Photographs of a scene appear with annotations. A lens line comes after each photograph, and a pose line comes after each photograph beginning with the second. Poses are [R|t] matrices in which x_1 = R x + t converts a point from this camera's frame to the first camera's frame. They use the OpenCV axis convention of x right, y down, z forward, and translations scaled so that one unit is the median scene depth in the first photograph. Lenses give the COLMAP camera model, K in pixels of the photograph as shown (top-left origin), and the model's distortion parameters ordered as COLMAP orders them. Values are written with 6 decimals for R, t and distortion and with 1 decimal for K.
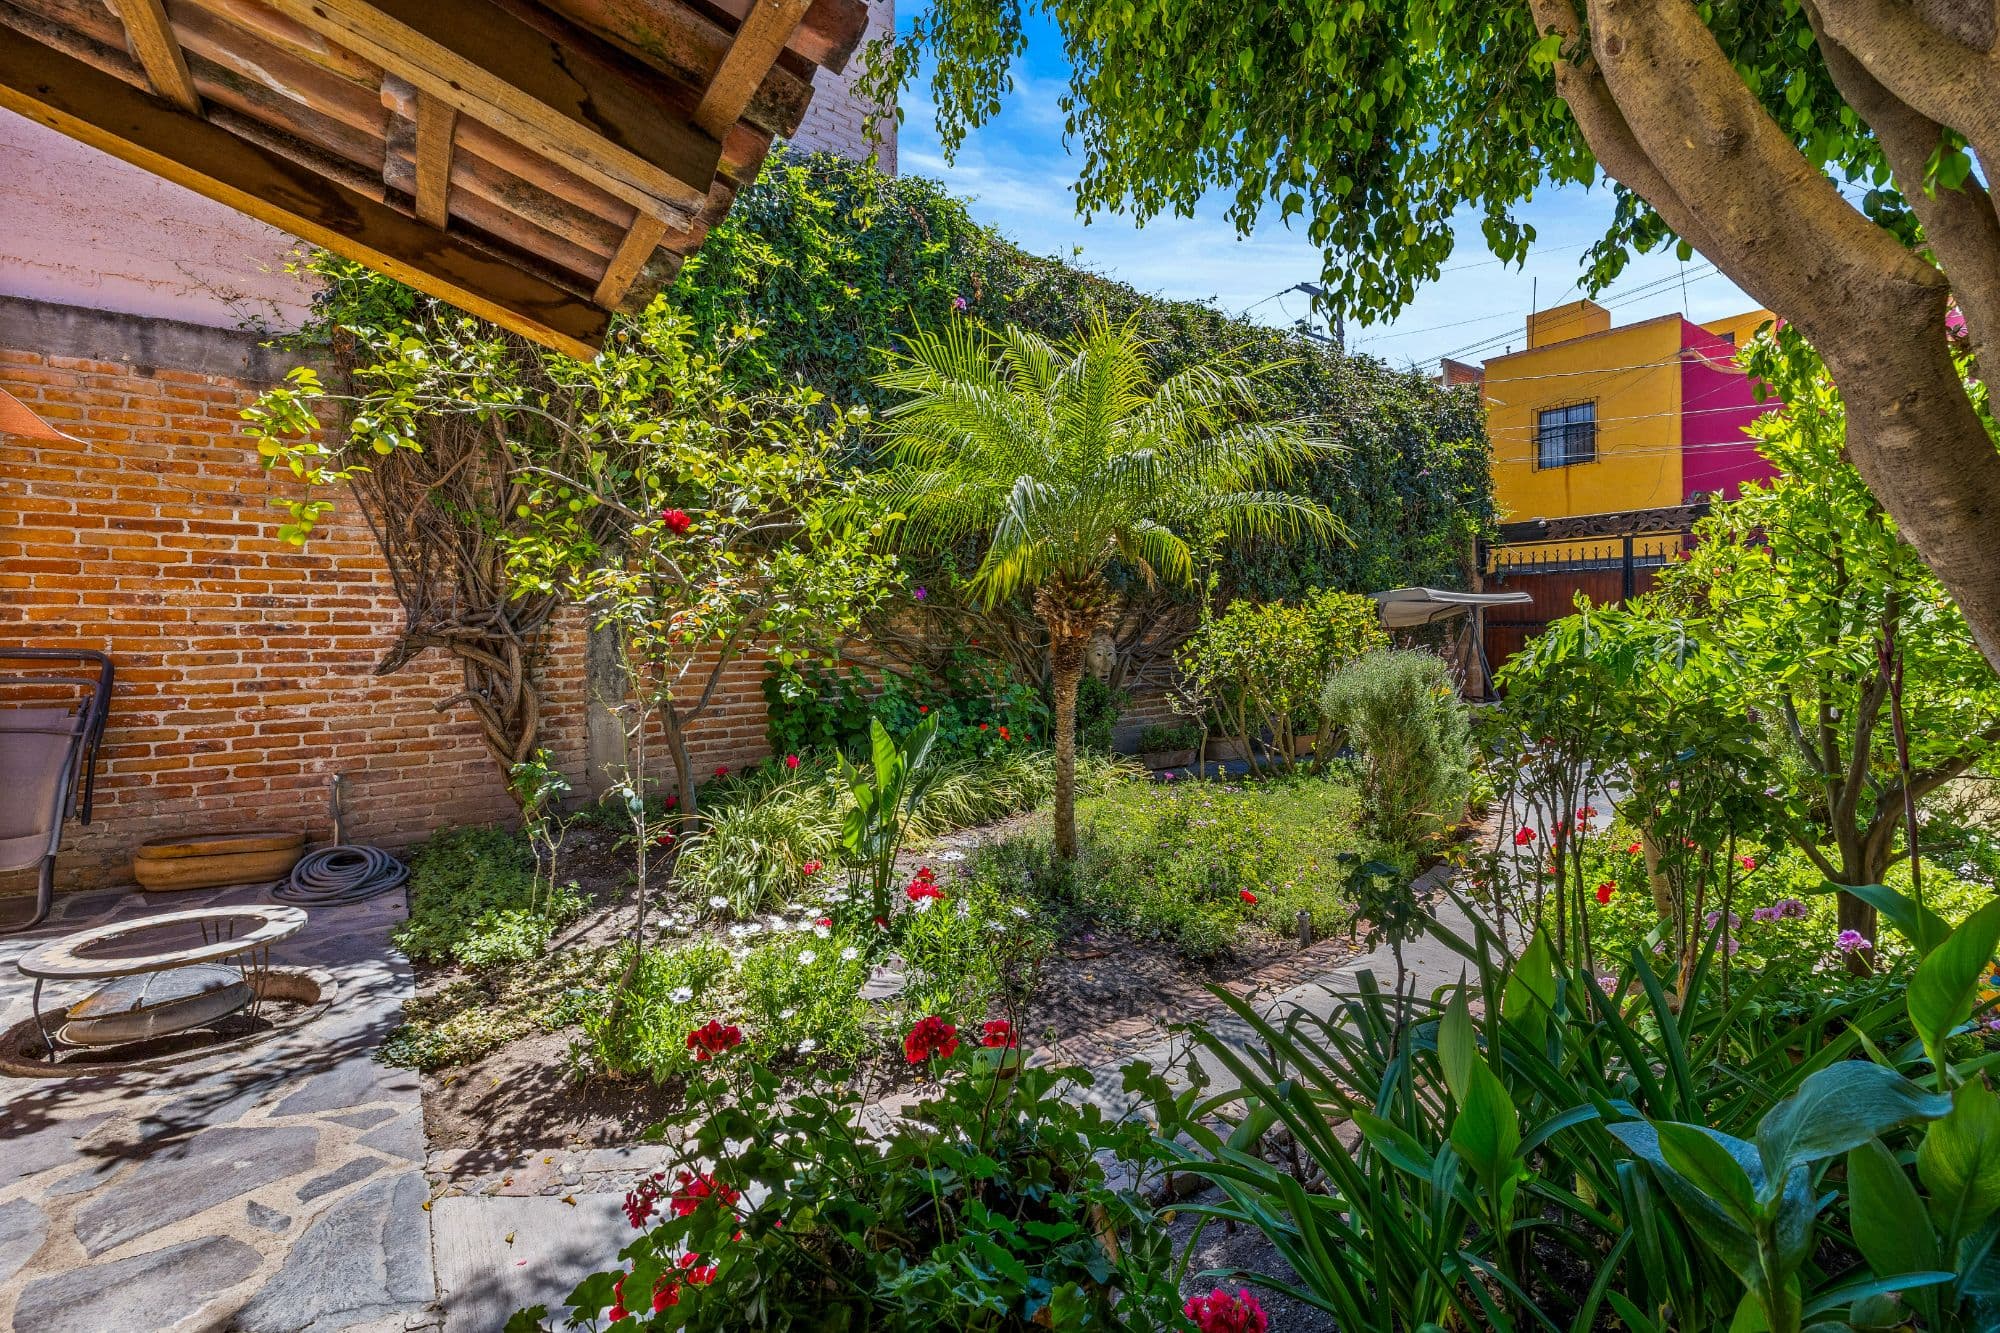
lens RADIAL K [[1058.8, 0, 1000.0], [0, 1058.8, 660.2], [0, 0, 1]] dist [-0.001584, -0.000243]
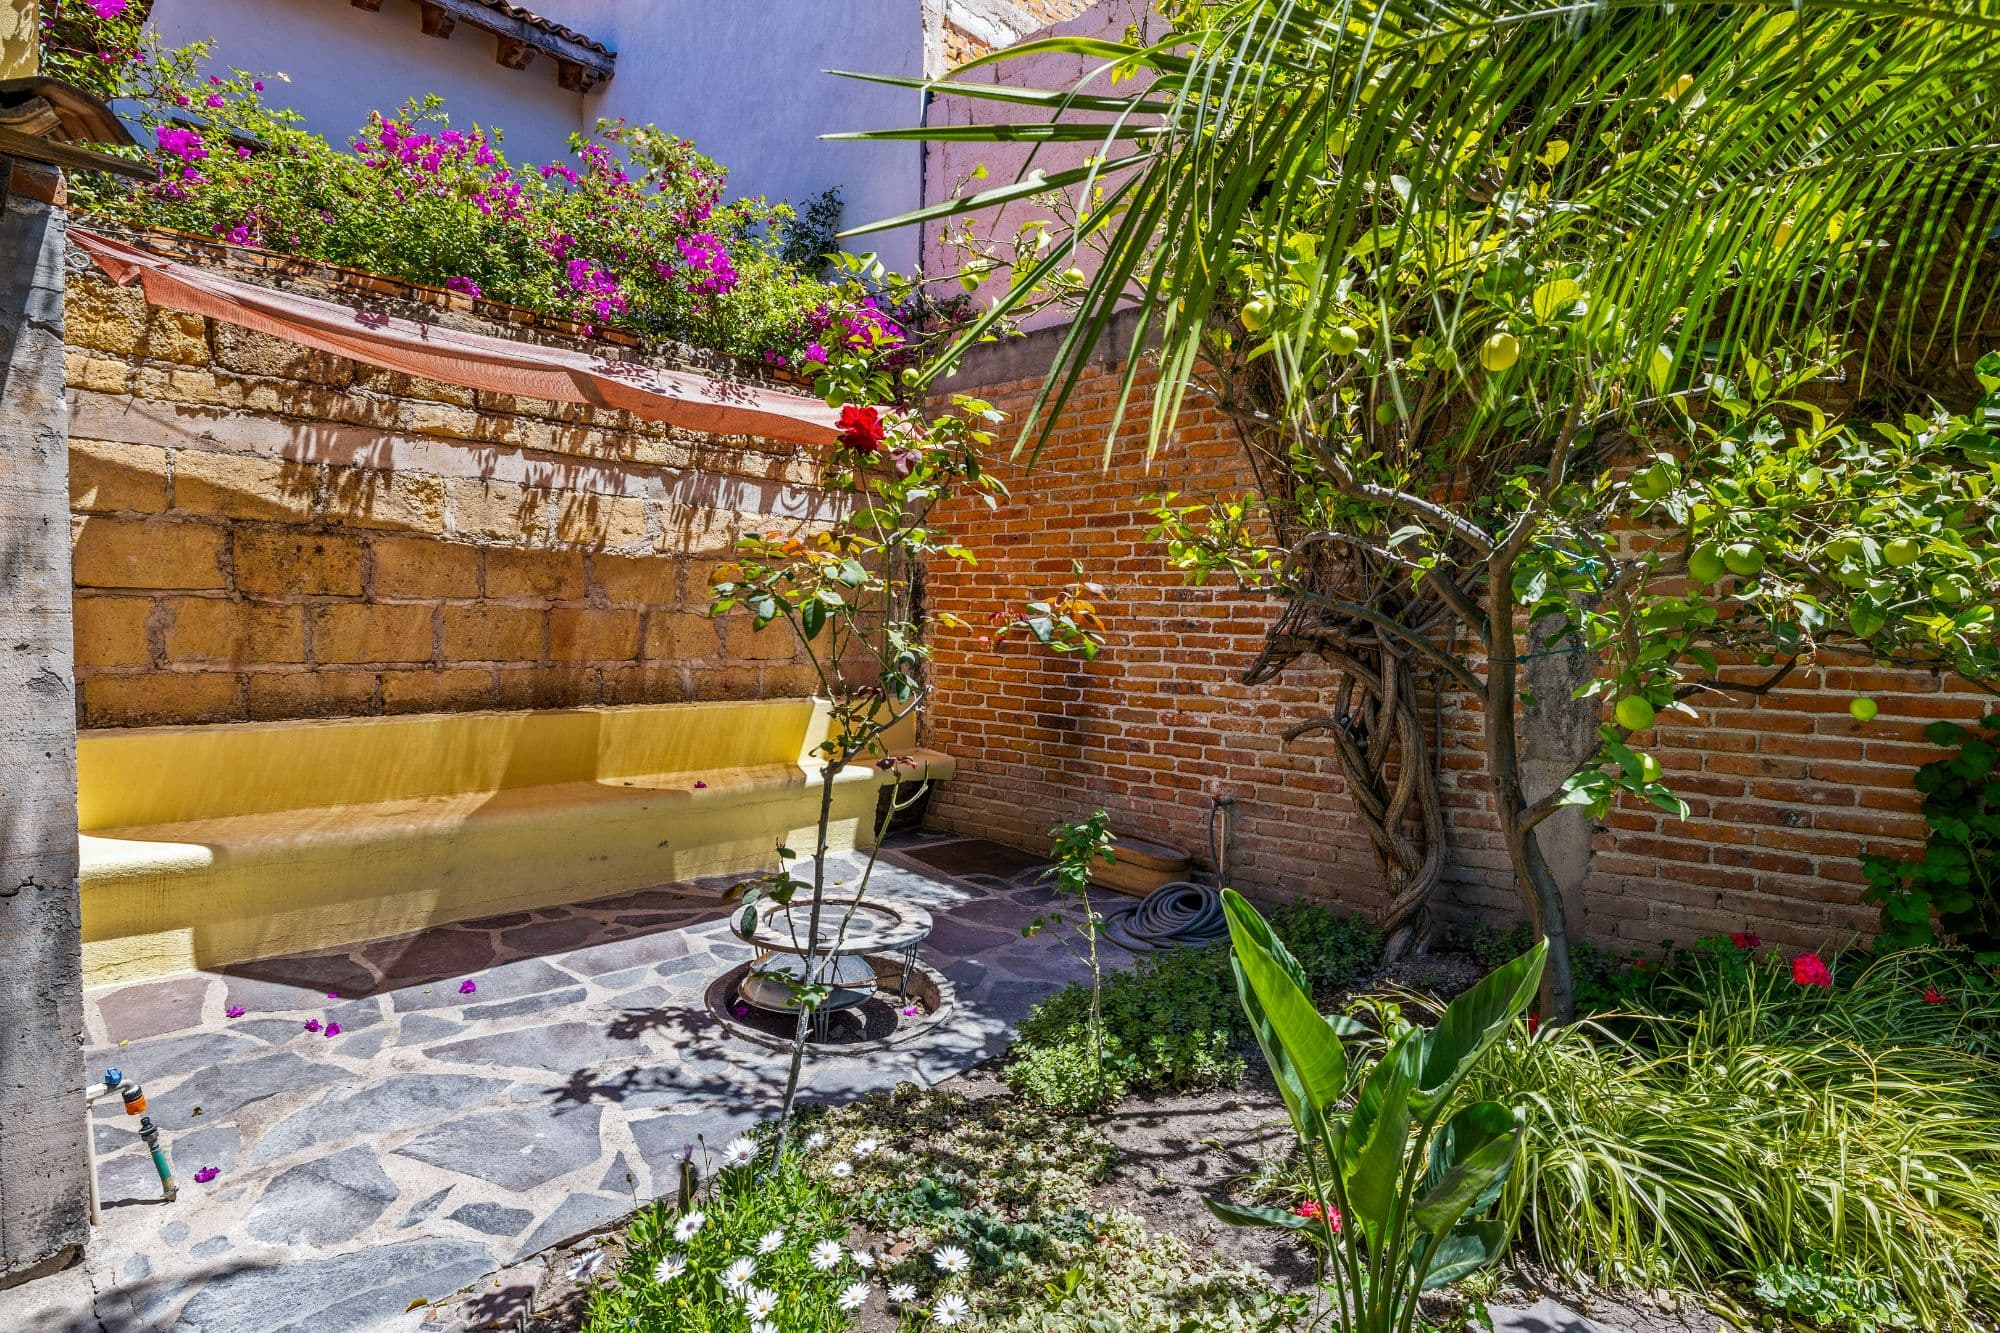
lens RADIAL K [[1058.8, 0, 999.9], [0, 1058.8, 670.3], [0, 0, 1]] dist [-0.001584, -0.000243]
pose [[0.144336, 0.054885, -0.988005, 0.200368], [-0.047581, 0.997691, 0.048471, -0.030949], [0.988384, 0.040014, 0.146614, 0.802948]]
